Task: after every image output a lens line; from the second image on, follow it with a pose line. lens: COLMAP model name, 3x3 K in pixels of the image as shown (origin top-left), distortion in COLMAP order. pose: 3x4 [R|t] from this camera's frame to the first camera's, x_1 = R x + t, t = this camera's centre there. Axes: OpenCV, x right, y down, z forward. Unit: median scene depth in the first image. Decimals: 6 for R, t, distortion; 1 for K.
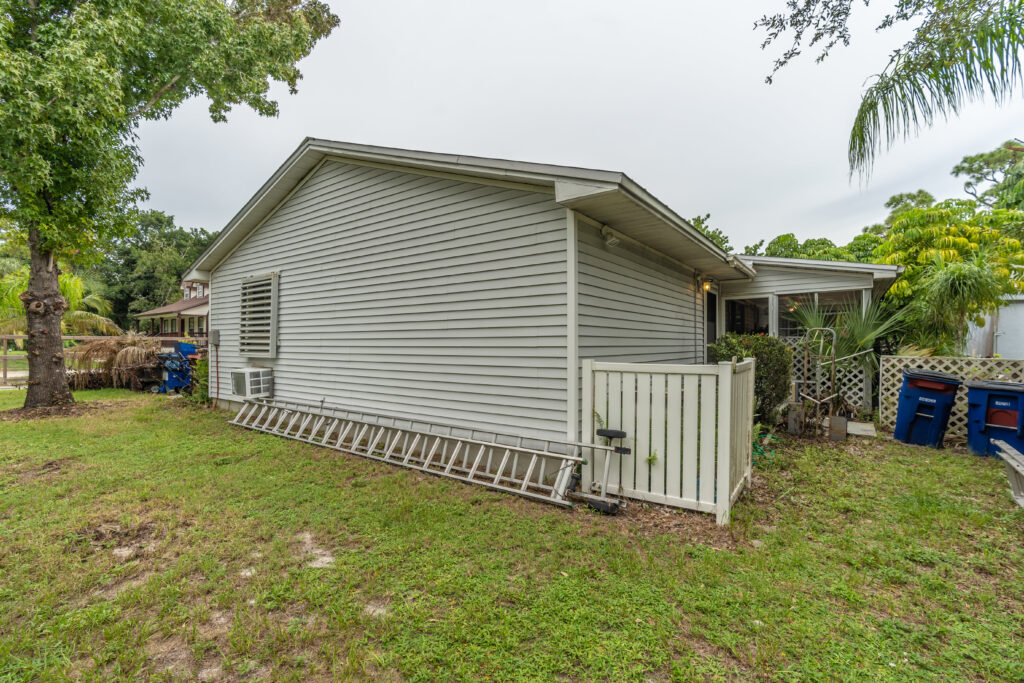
lens RADIAL K [[459.3, 0, 512.0], [0, 459.3, 341.5], [0, 0, 1]] dist [-0.001016, 0.000321]
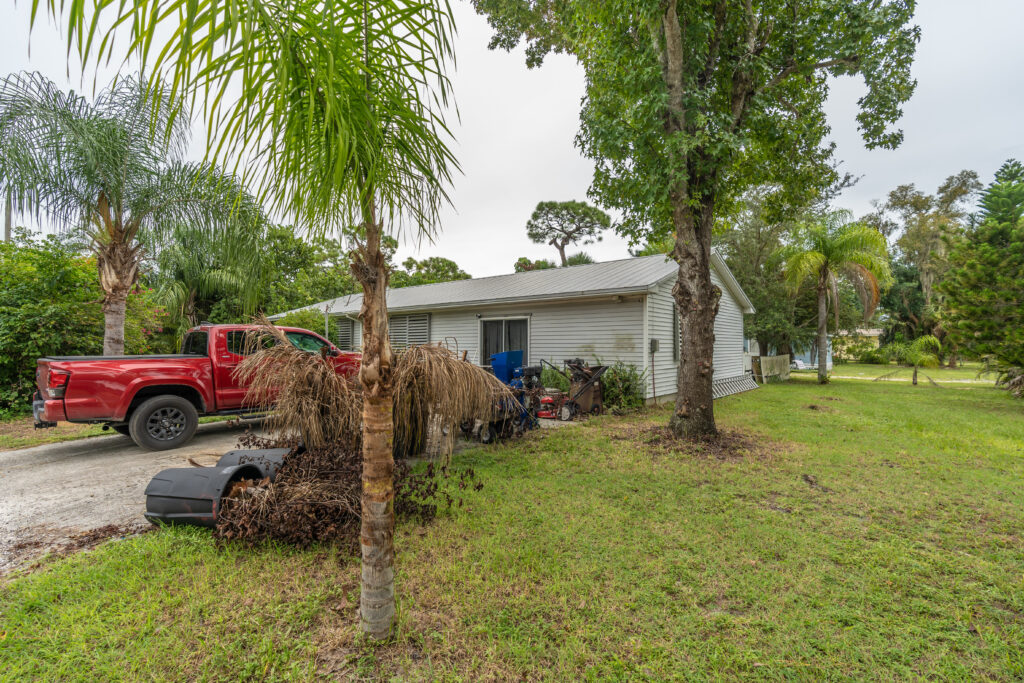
lens RADIAL K [[446.5, 0, 506.0], [0, 446.5, 341.4], [0, 0, 1]] dist [-0.002024, -0.000002]
pose [[0.080269, 0.009243, 0.996730, -2.447016], [-0.008010, 0.999931, -0.008627, -0.007004], [-0.996741, -0.007292, 0.080338, 1.742992]]
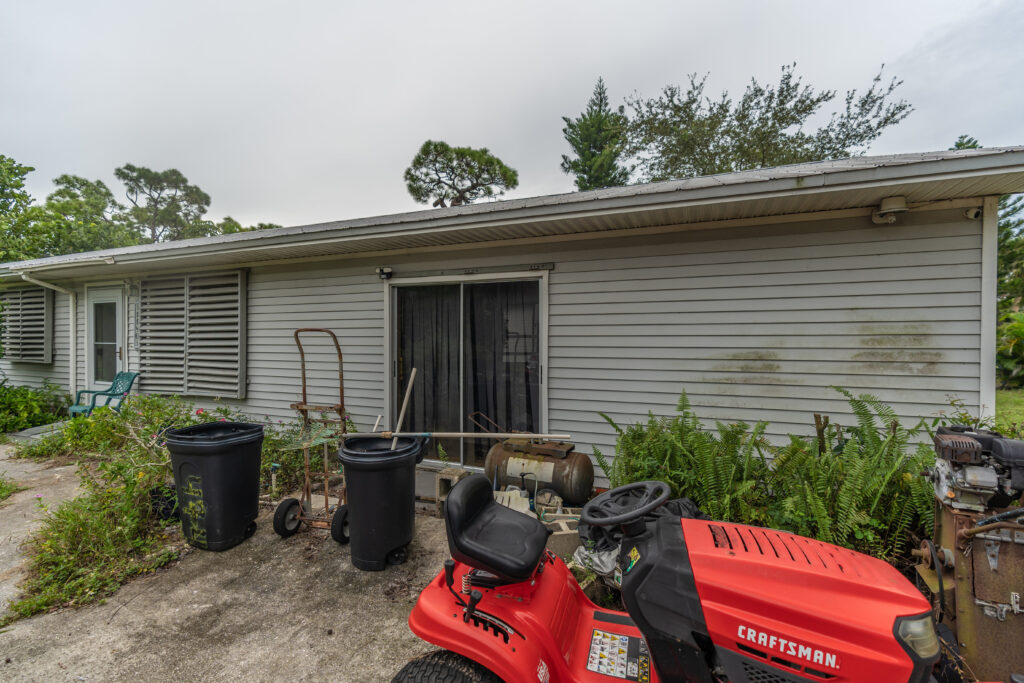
lens RADIAL K [[453.4, 0, 493.9], [0, 453.4, 339.7], [0, 0, 1]] dist [-0.000532, 0.001371]
pose [[-0.221013, -0.003155, 0.975266, -1.249385], [-0.004389, 0.999988, 0.002241, -0.027209], [-0.975261, -0.003785, -0.221024, 2.019811]]
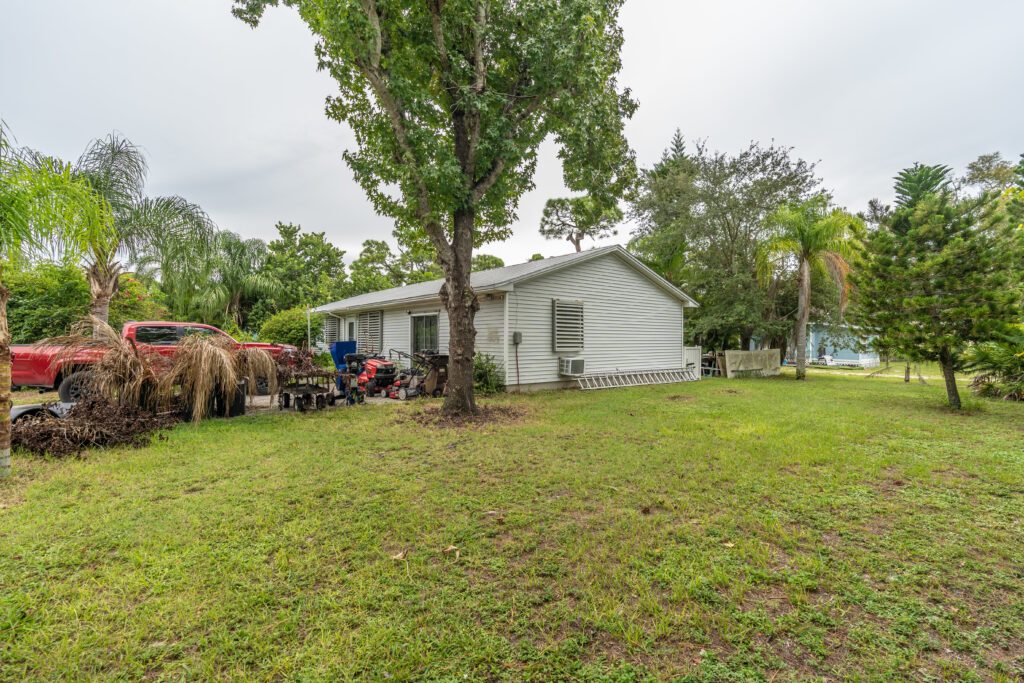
lens RADIAL K [[453.2, 0, 512.0], [0, 453.2, 341.5], [0, 0, 1]] dist [-0.002399, 0.000172]
pose [[0.256482, -0.001149, 0.966548, -2.557890], [-0.008669, 0.999956, 0.003489, -0.002475], [-0.966510, -0.009274, 0.256461, 0.924530]]
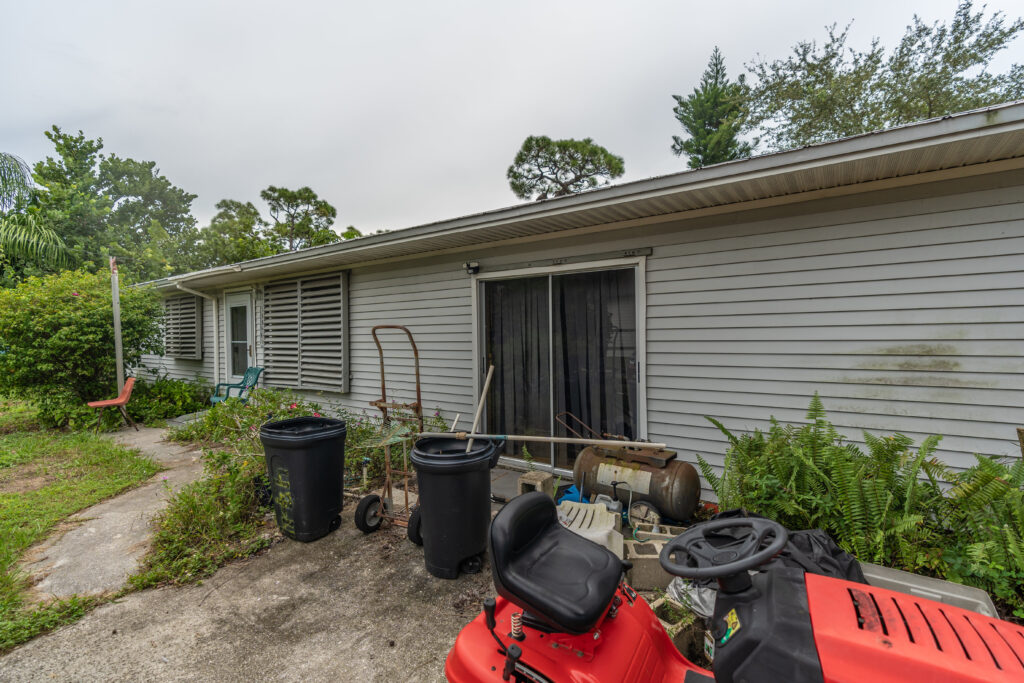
lens RADIAL K [[453.4, 0, 493.9], [0, 453.4, 339.7], [0, 0, 1]] dist [-0.000532, 0.001371]
pose [[0.006948, -0.011480, 0.999910, -1.242671], [0.008697, 0.999897, 0.011420, -0.027044], [-0.999938, 0.008617, 0.007047, 2.013998]]
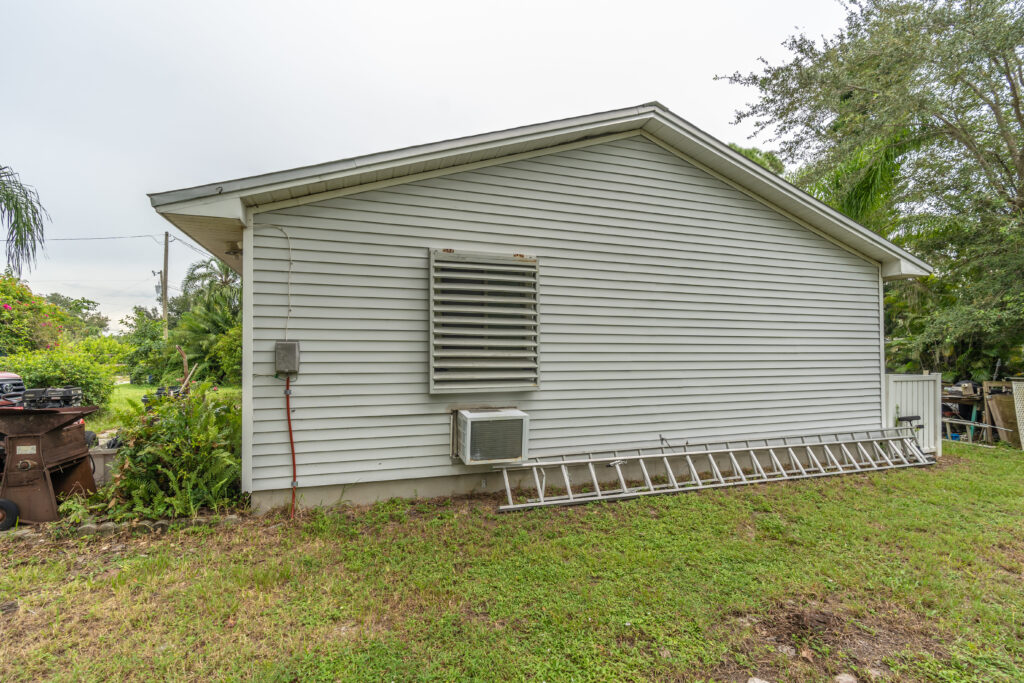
lens RADIAL K [[456.0, 0, 511.8], [0, 456.0, 353.1], [0, 0, 1]] dist [-0.000919, 0.000182]
pose [[0.575673, 0.008754, 0.817633, -1.198001], [-0.001775, 0.999954, -0.009456, -0.010984], [-0.817678, 0.003992, 0.575661, 0.746632]]
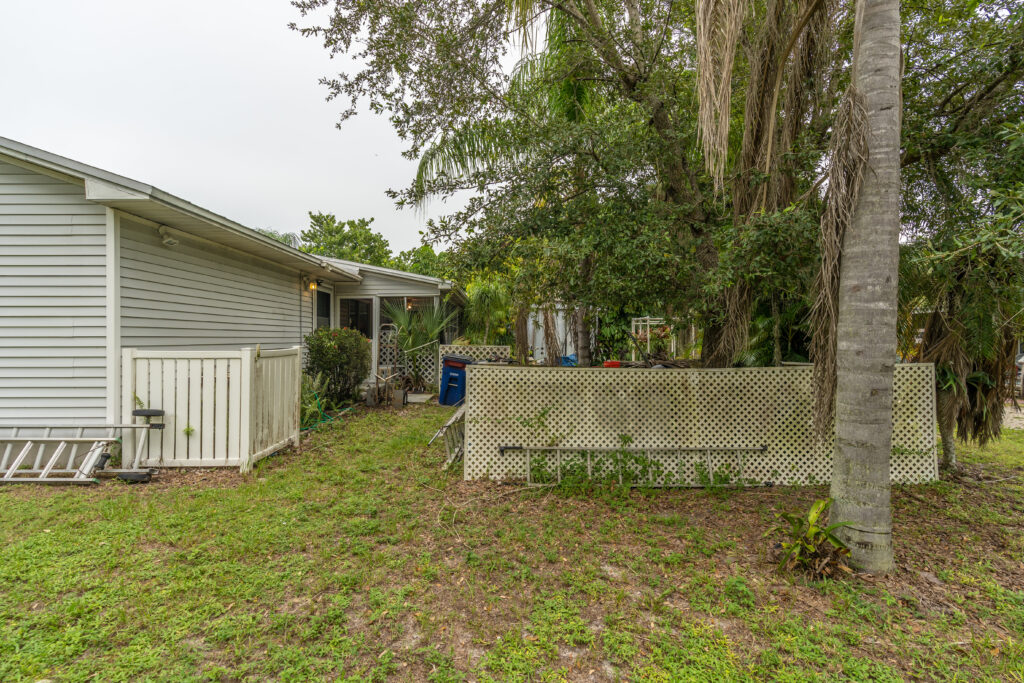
lens RADIAL K [[463.5, 0, 505.5], [0, 463.5, 340.3], [0, 0, 1]] dist [0.001530, 0.001107]
pose [[0.809656, -0.001908, 0.586902, 0.156339], [-0.003657, 0.999959, 0.008297, 0.005110], [-0.586894, -0.008864, 0.809615, -0.269365]]
